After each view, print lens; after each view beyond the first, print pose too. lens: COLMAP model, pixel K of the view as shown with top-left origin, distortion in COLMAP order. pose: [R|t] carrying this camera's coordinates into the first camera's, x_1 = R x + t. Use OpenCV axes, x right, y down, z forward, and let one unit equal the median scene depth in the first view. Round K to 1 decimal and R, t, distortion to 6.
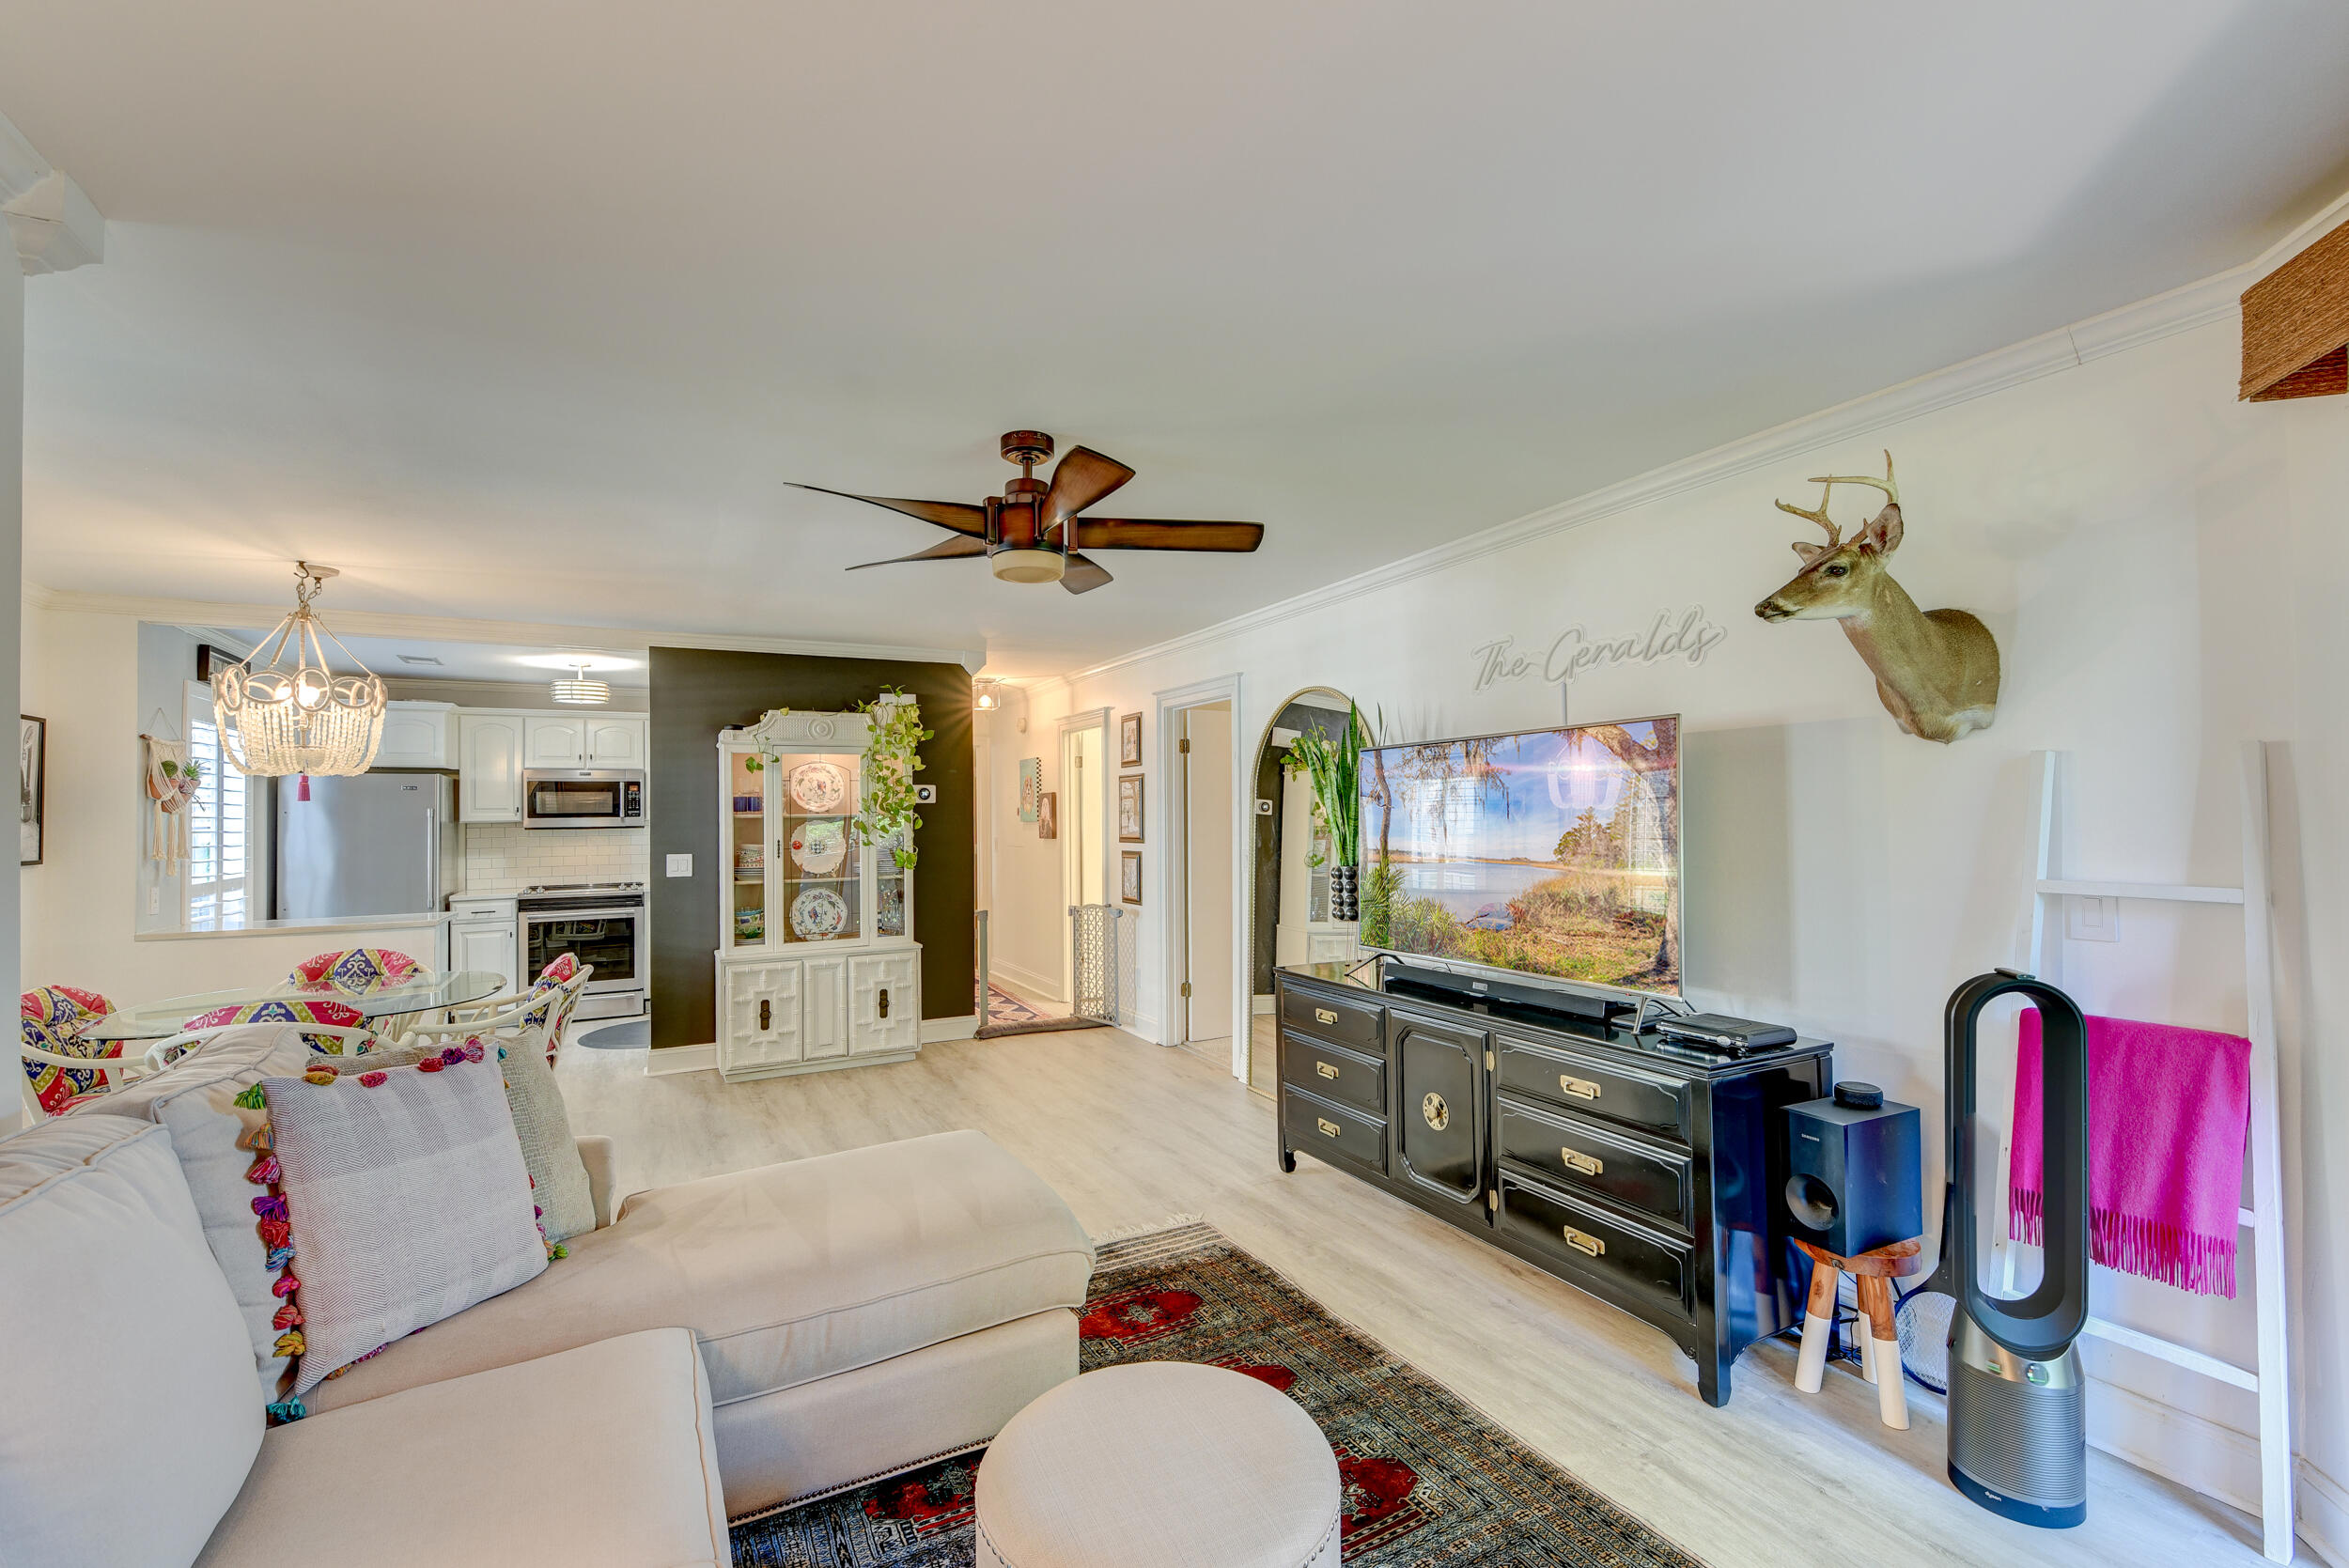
lens RADIAL K [[1004.0, 0, 1177.0], [0, 1004.0, 794.2], [0, 0, 1]] dist [0.002029, 0.000118]
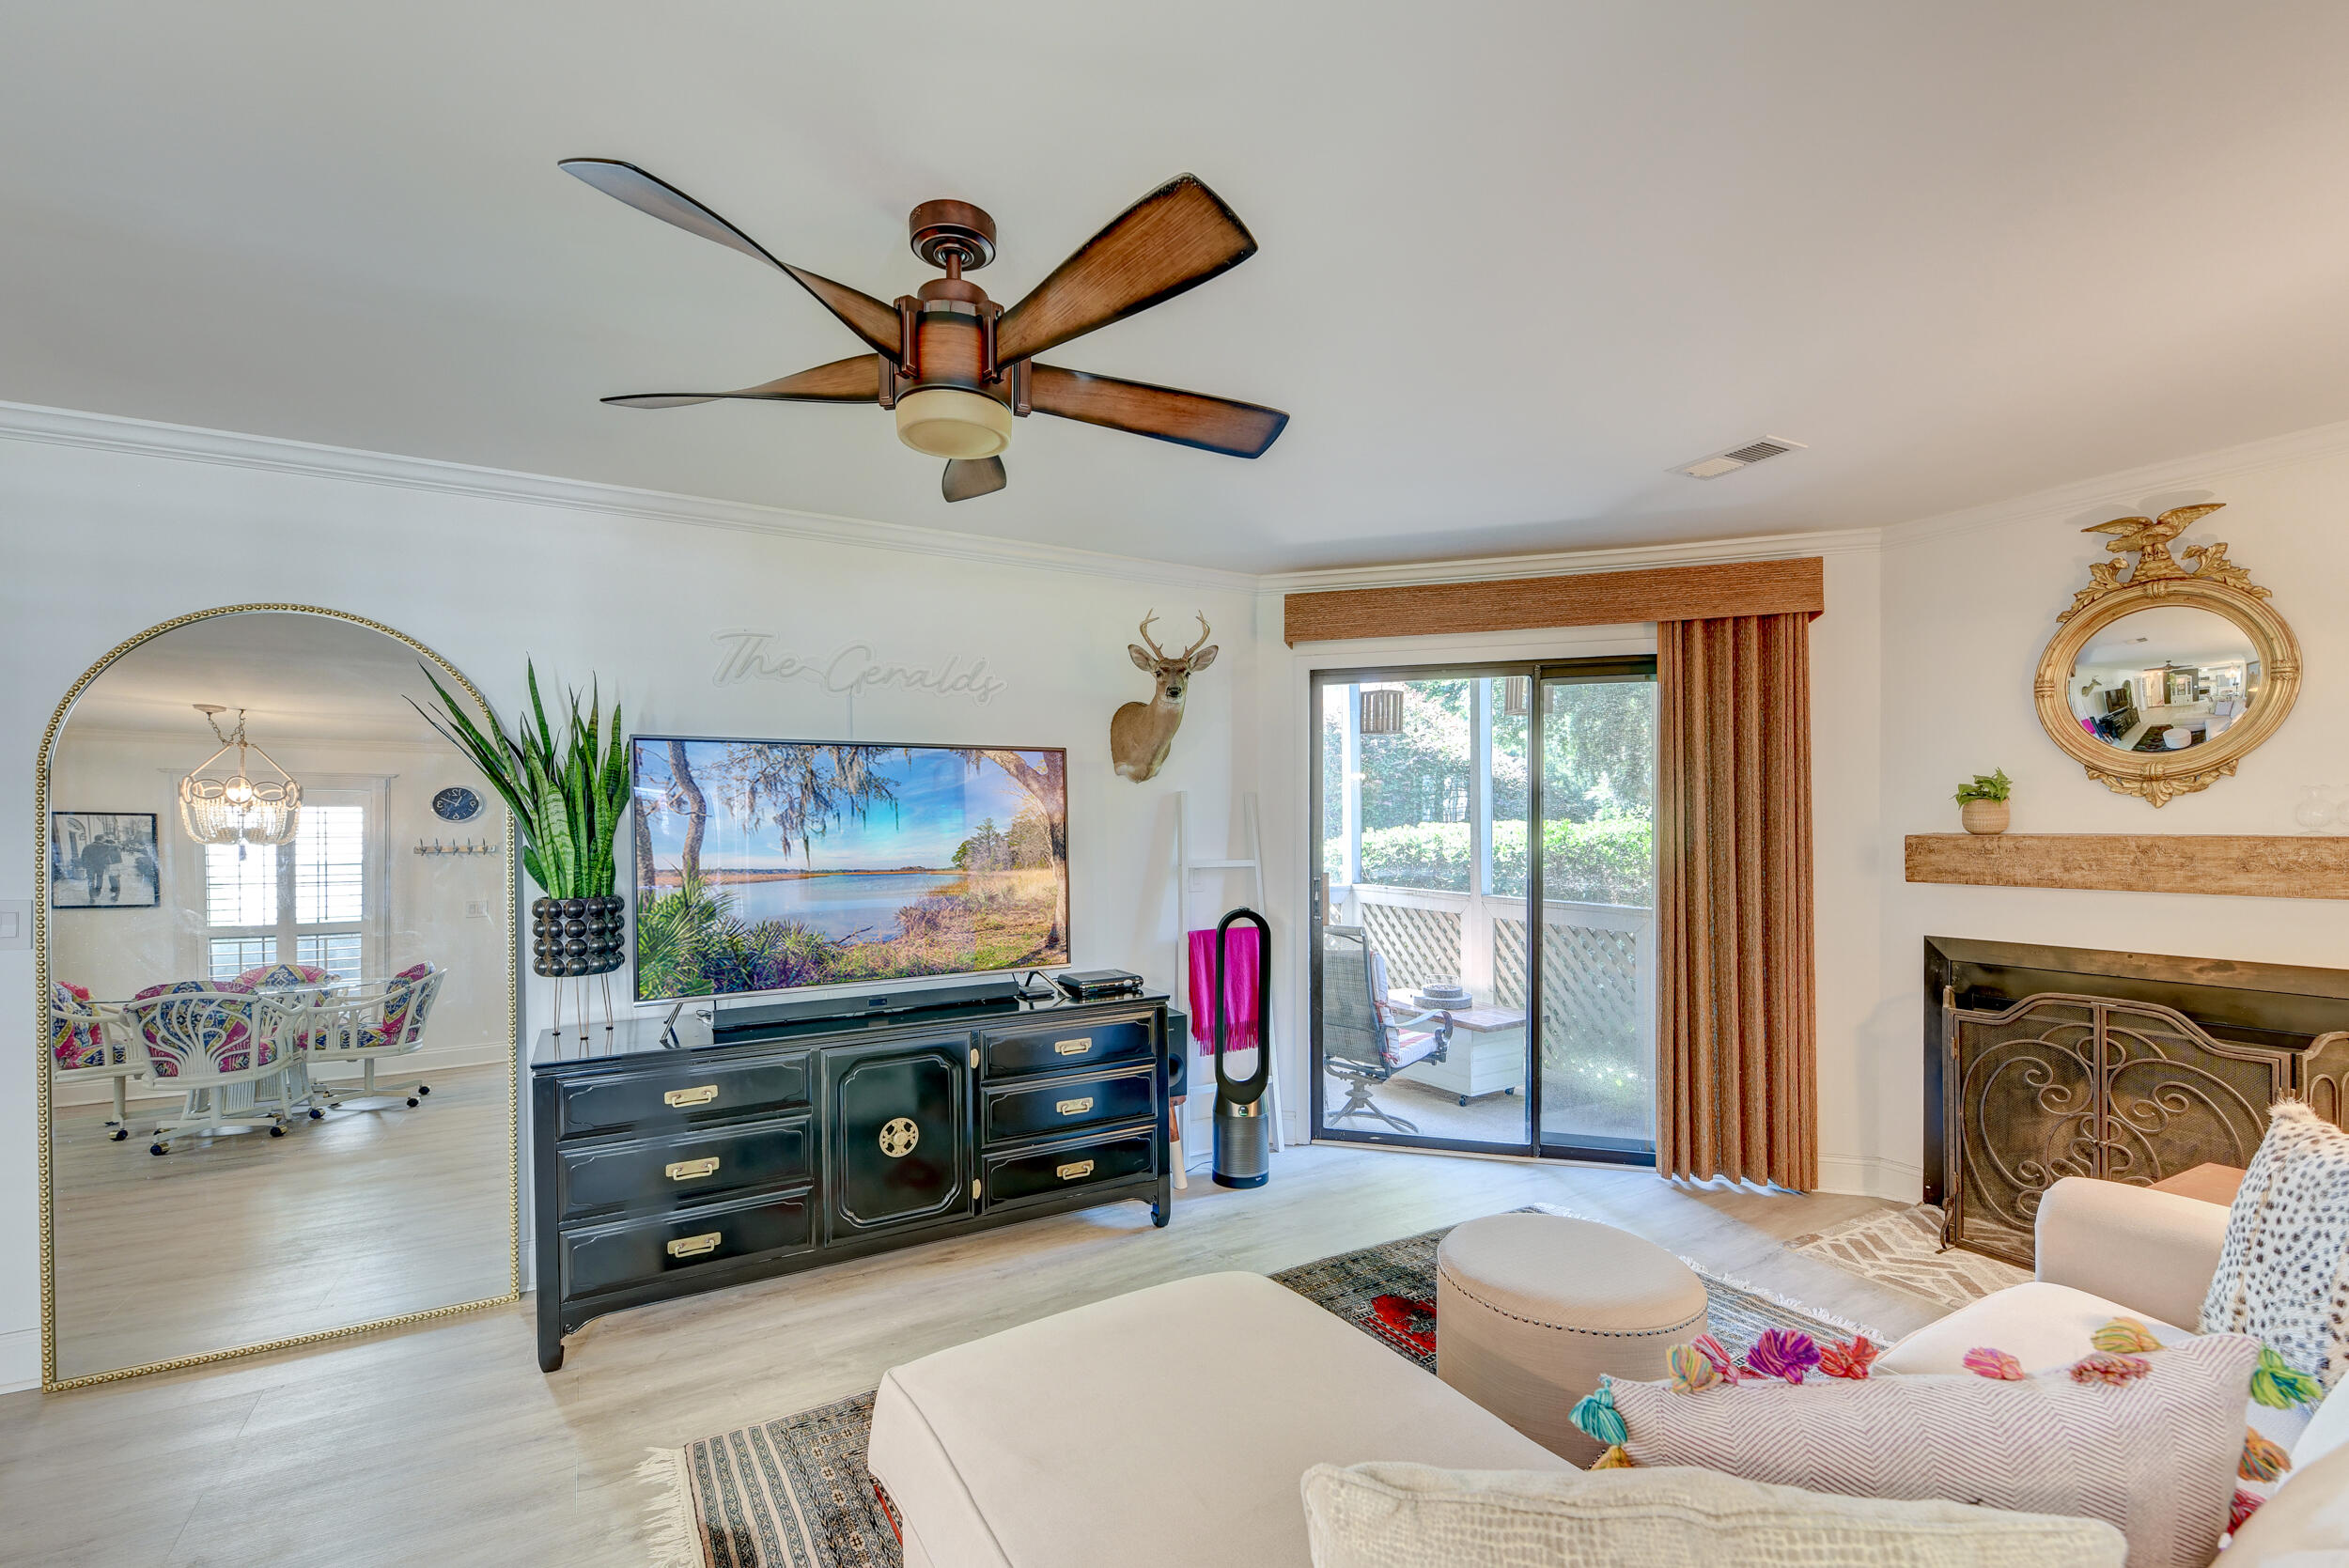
lens RADIAL K [[1006.3, 0, 1167.5], [0, 1006.3, 824.8], [0, 0, 1]] dist [0.023301, -0.017999]
pose [[-0.022172, 0.009103, 0.999713, -0.594383], [-0.015277, 0.999839, -0.009443, 0.022008], [-0.999637, -0.015482, -0.022030, 0.649741]]
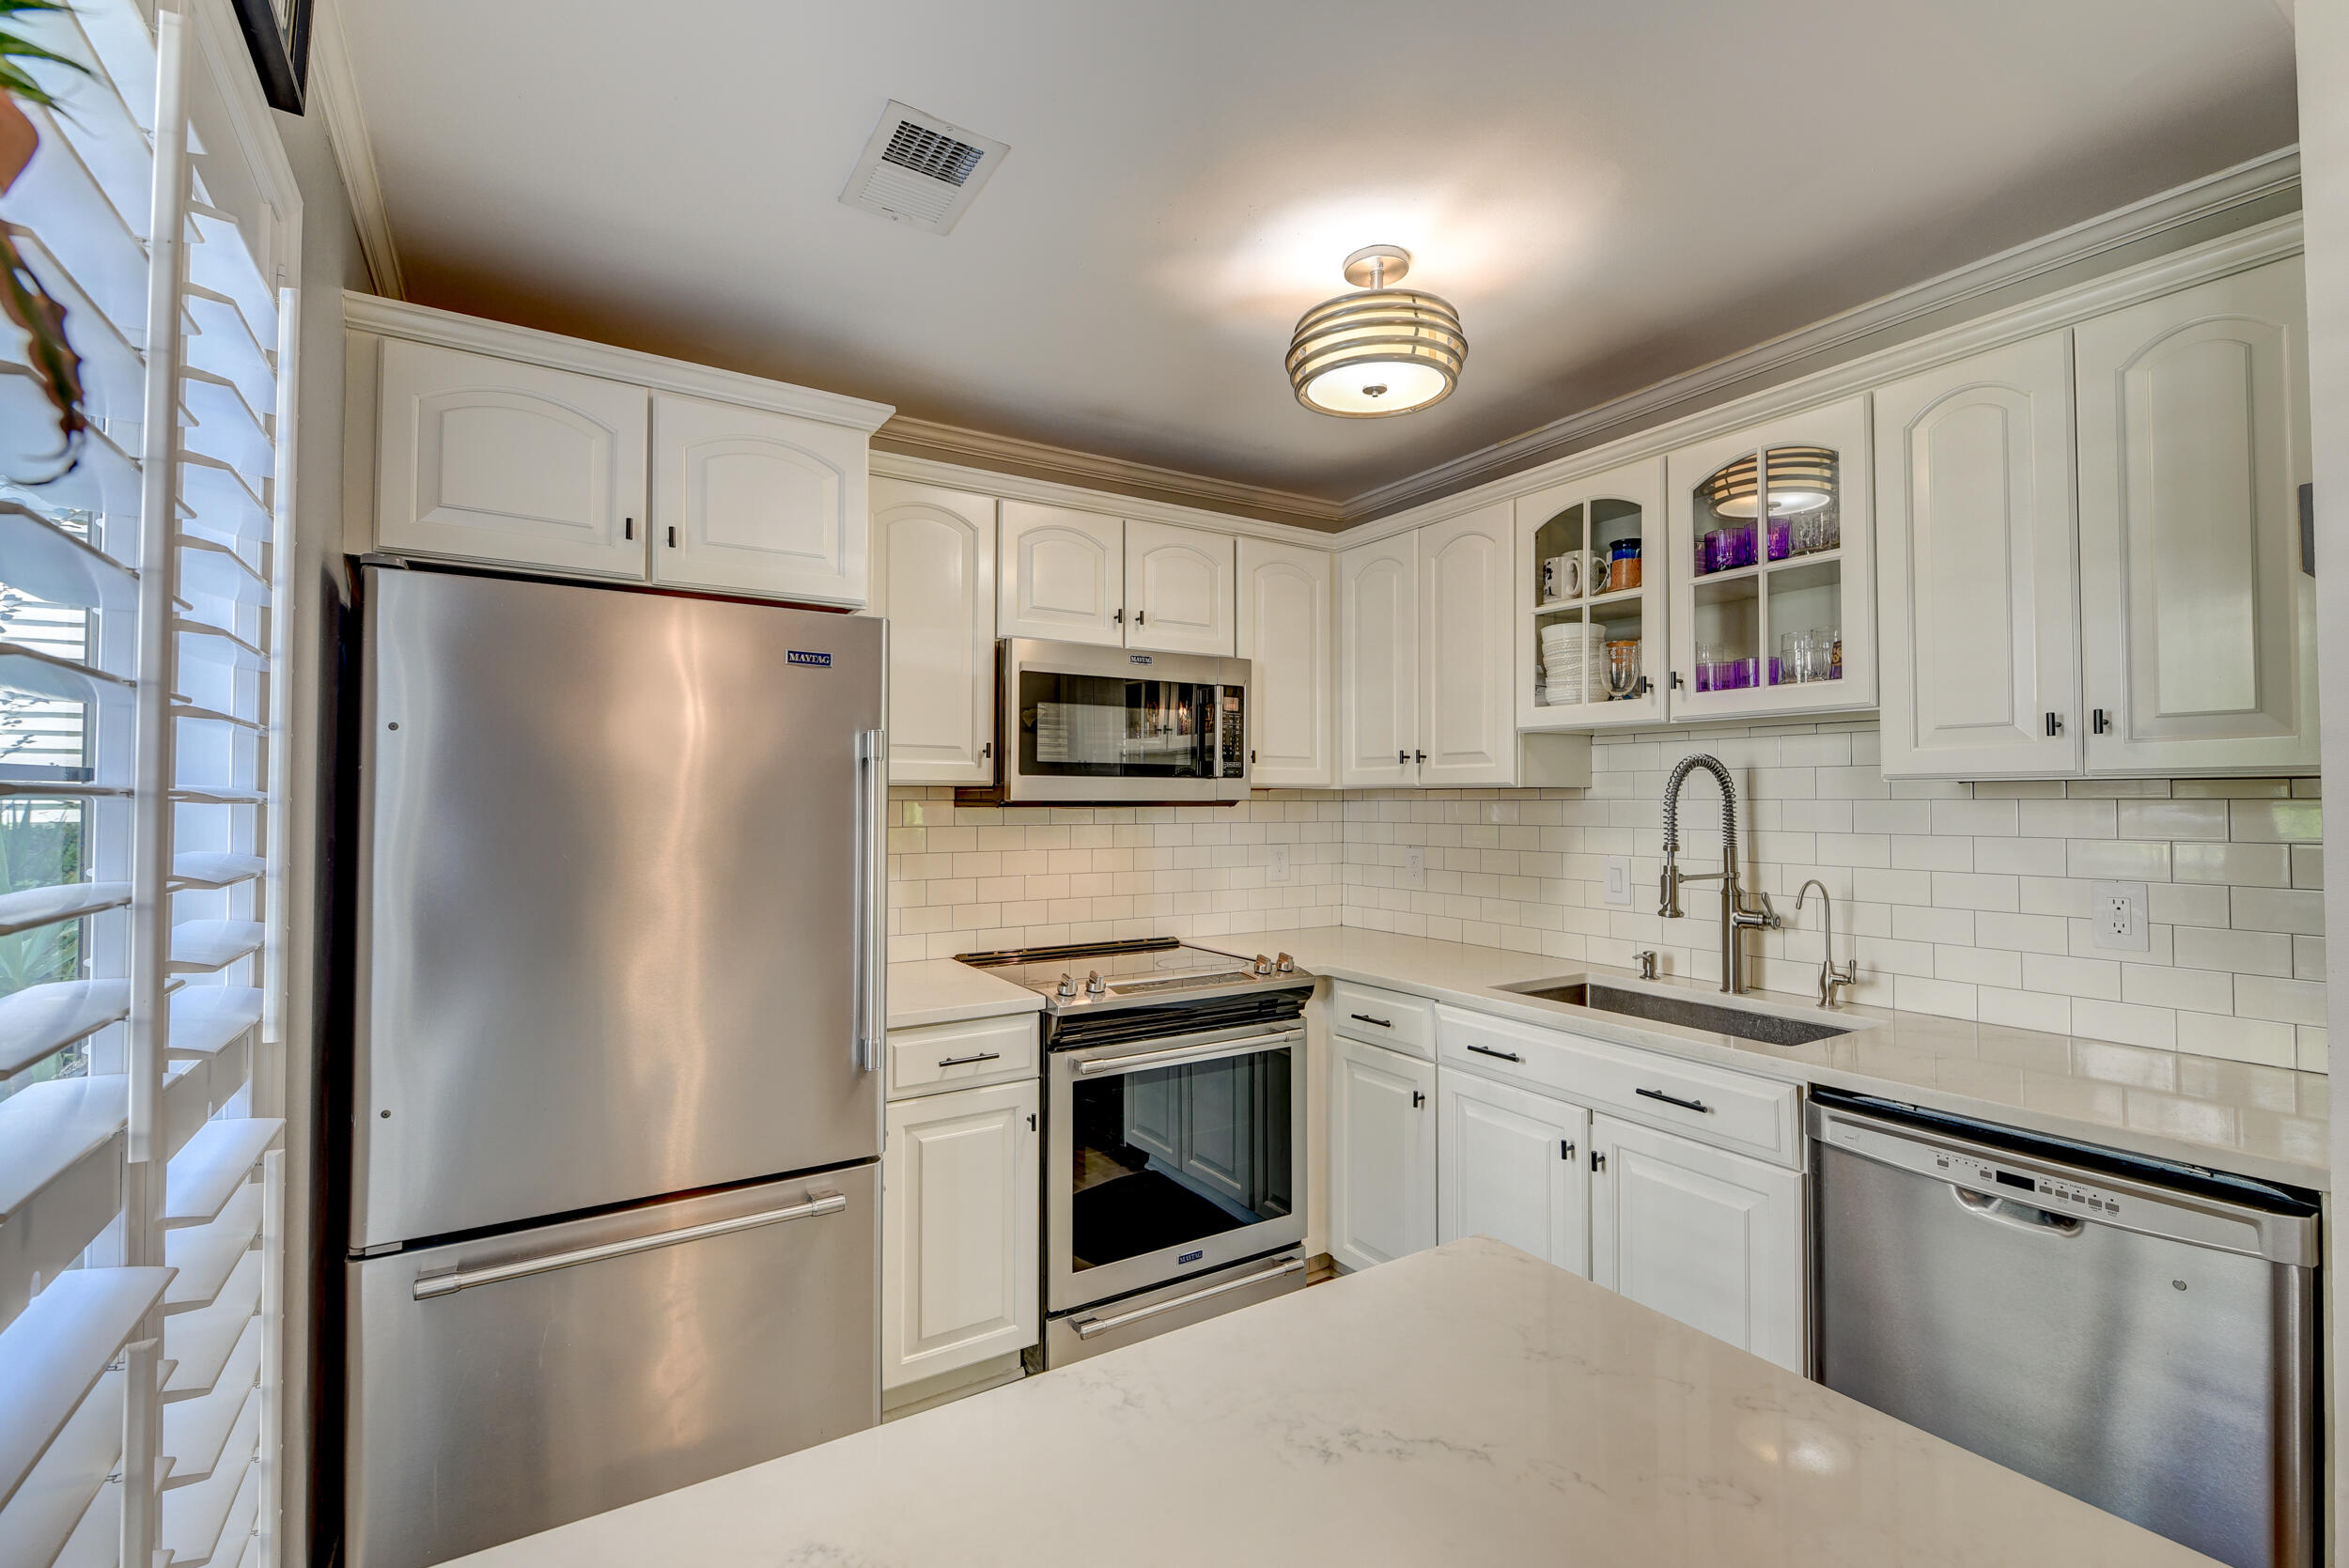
lens RADIAL K [[1004.0, 0, 1177.0], [0, 1004.0, 794.2], [0, 0, 1]] dist [0.002029, 0.000118]
pose [[0.997179, 0.013662, 0.073807, -1.186894], [-0.014757, 0.999789, 0.014315, 0.047678], [-0.073596, -0.015364, 0.997170, 1.232398]]
